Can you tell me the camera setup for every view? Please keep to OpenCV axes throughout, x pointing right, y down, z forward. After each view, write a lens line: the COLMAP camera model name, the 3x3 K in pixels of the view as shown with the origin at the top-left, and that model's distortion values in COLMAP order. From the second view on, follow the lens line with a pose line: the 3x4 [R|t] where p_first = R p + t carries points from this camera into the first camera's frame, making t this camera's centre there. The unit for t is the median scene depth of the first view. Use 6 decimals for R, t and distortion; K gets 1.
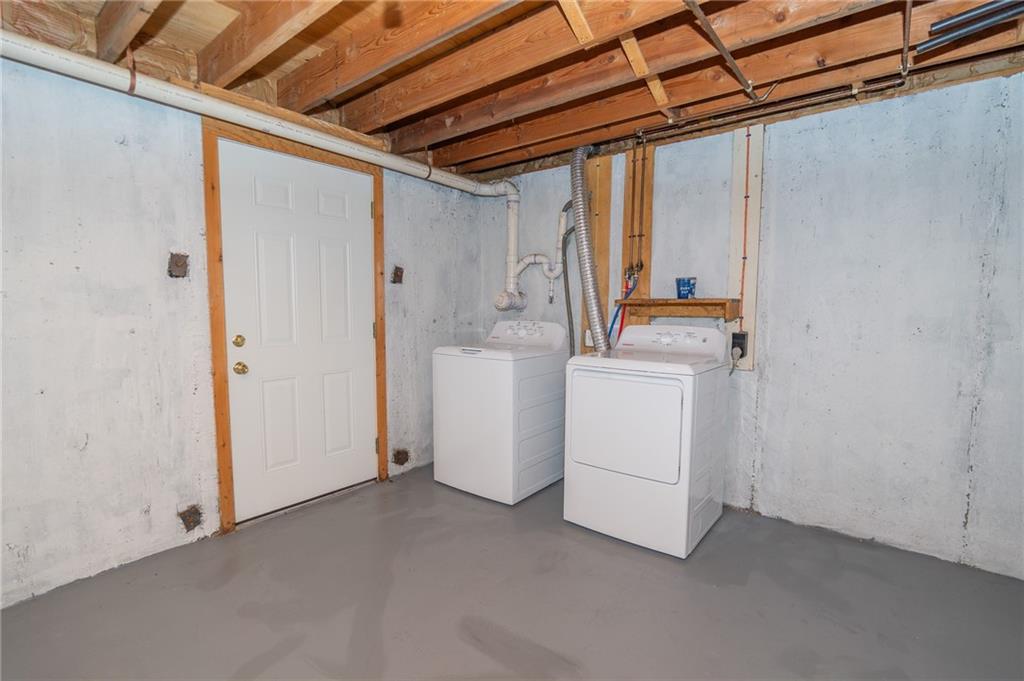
lens RADIAL K [[475.3, 0, 514.0], [0, 475.3, 338.7], [0, 0, 1]] dist [-0.022943, 0.006004]
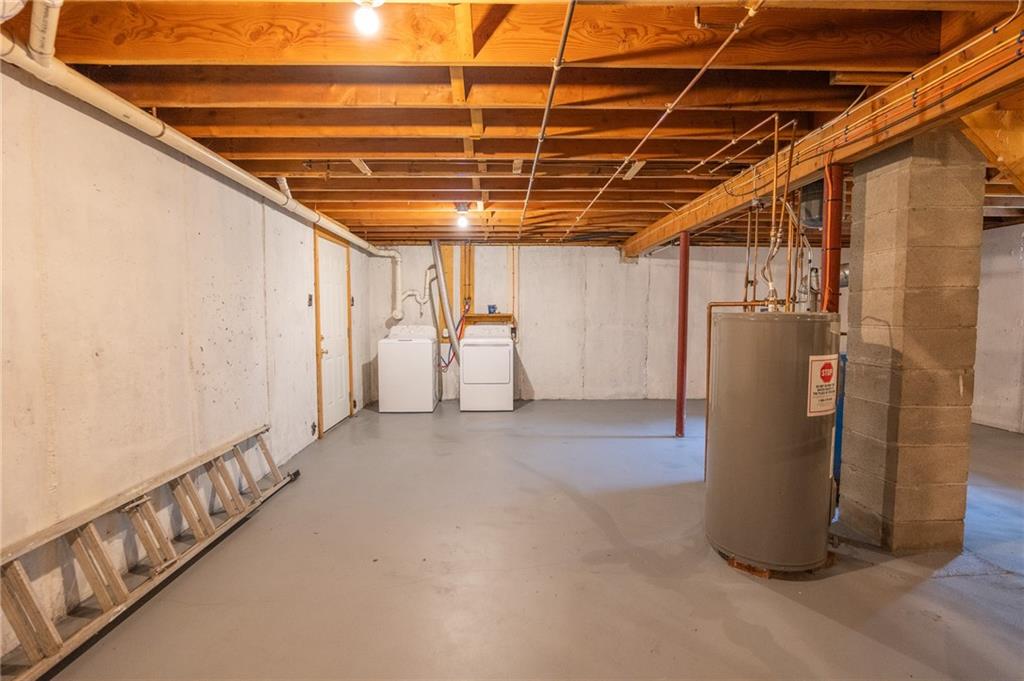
lens RADIAL K [[475.3, 0, 515.2], [0, 475.3, 340.3], [0, 0, 1]] dist [-0.022943, 0.006004]
pose [[0.766071, -0.041064, 0.641443, -1.023492], [0.046351, 0.998888, 0.008590, 0.029297], [-0.641082, 0.023151, 0.767123, -0.839400]]
